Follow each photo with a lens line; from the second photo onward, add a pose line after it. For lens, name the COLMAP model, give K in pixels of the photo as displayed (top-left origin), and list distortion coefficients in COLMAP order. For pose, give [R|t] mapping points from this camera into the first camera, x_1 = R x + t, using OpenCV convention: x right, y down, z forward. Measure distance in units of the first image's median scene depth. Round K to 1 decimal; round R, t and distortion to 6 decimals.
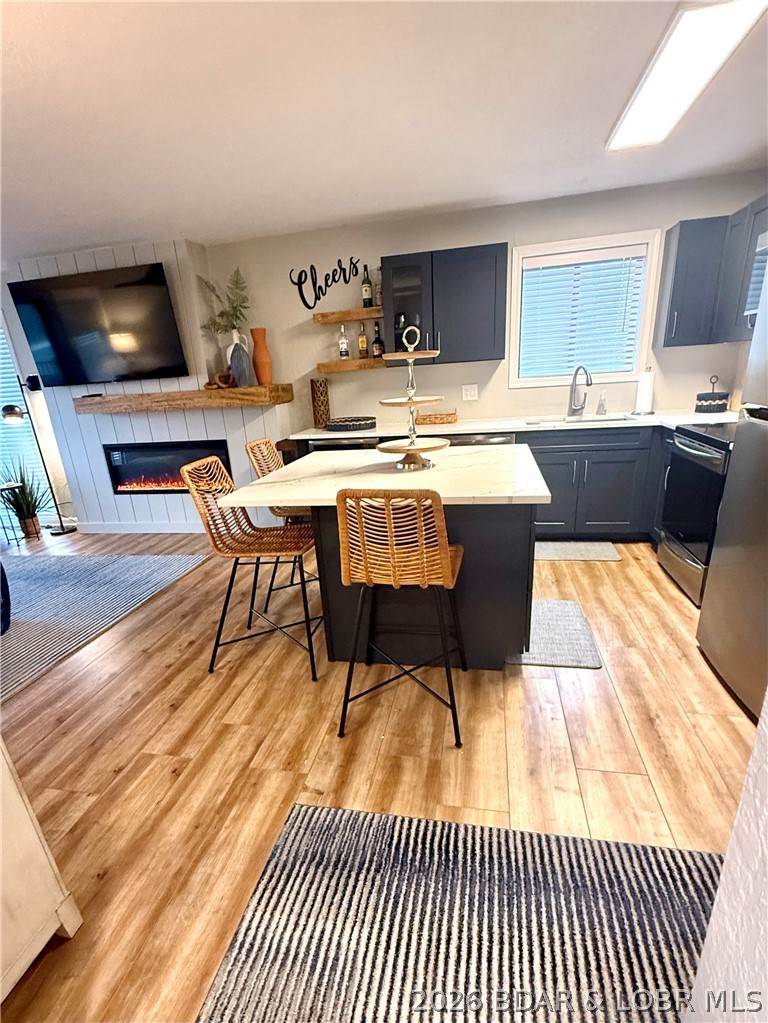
lens RADIAL K [[519.4, 0, 369.4], [0, 519.4, 575.8], [0, 0, 1]] dist [-0.000190, 0.000309]
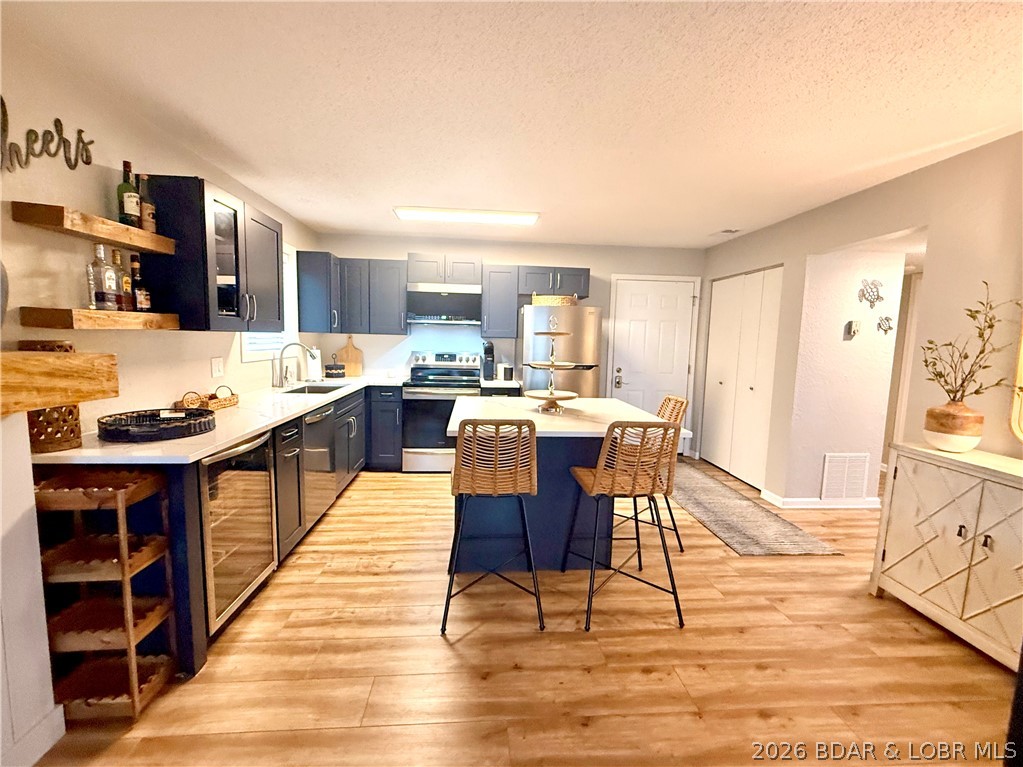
lens RADIAL K [[446.1, 0, 511.5], [0, 446.1, 383.5], [0, 0, 1]] dist [0.000522, 0.000090]
pose [[-0.293693, -0.042159, 0.954970, -0.585093], [0.342844, 0.927914, 0.146403, -0.276355], [-0.892302, 0.370403, -0.258068, 0.787117]]
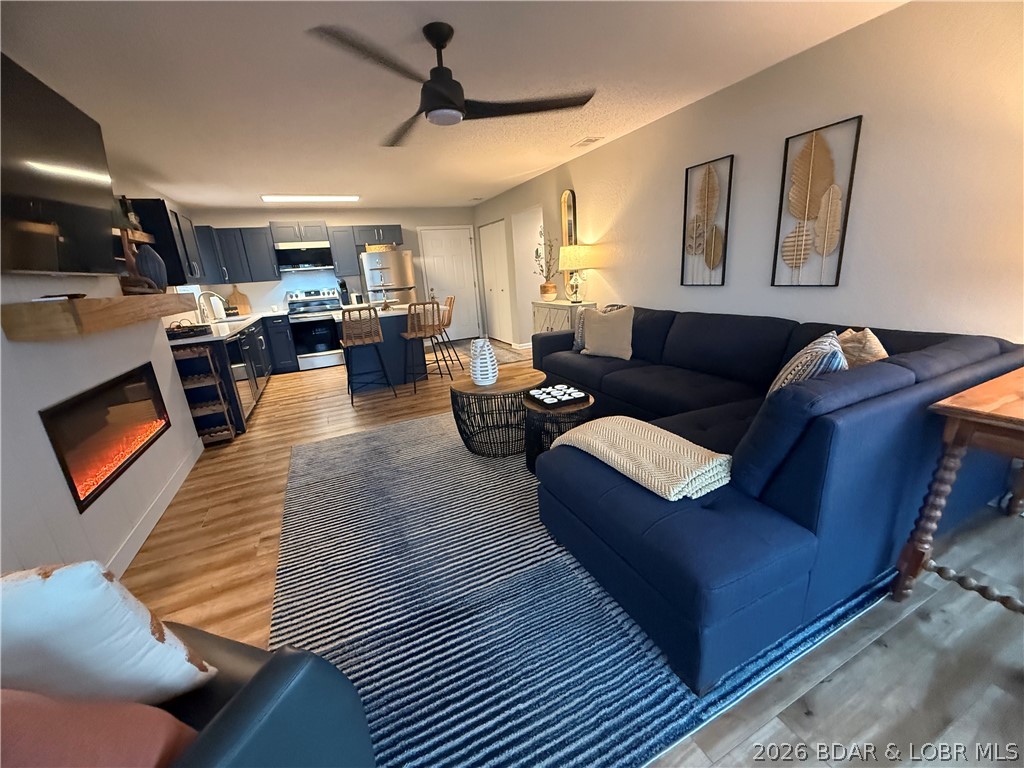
lens RADIAL K [[409.2, 0, 511.5], [0, 409.2, 387.5], [0, 0, 1]] dist [-0.000074, 0.000035]
pose [[-0.601348, -0.118244, 0.790189, -1.150340], [0.389968, 0.819753, 0.419441, -0.292580], [-0.697356, 0.560378, -0.446845, 0.981310]]
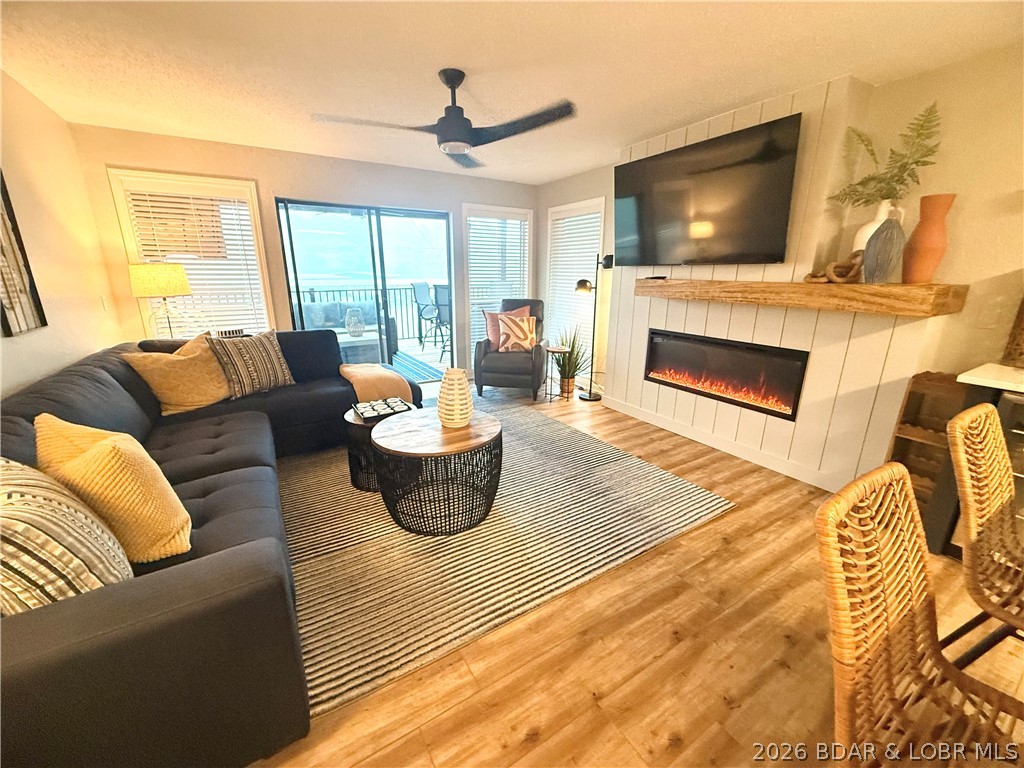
lens RADIAL K [[409.2, 0, 511.5], [0, 409.2, 387.5], [0, 0, 1]] dist [-0.000074, 0.000035]
pose [[0.694576, 0.260359, -0.670654, -0.180615], [-0.307735, 0.950150, 0.050152, -0.123933], [0.650279, 0.171549, 0.740073, 0.341044]]
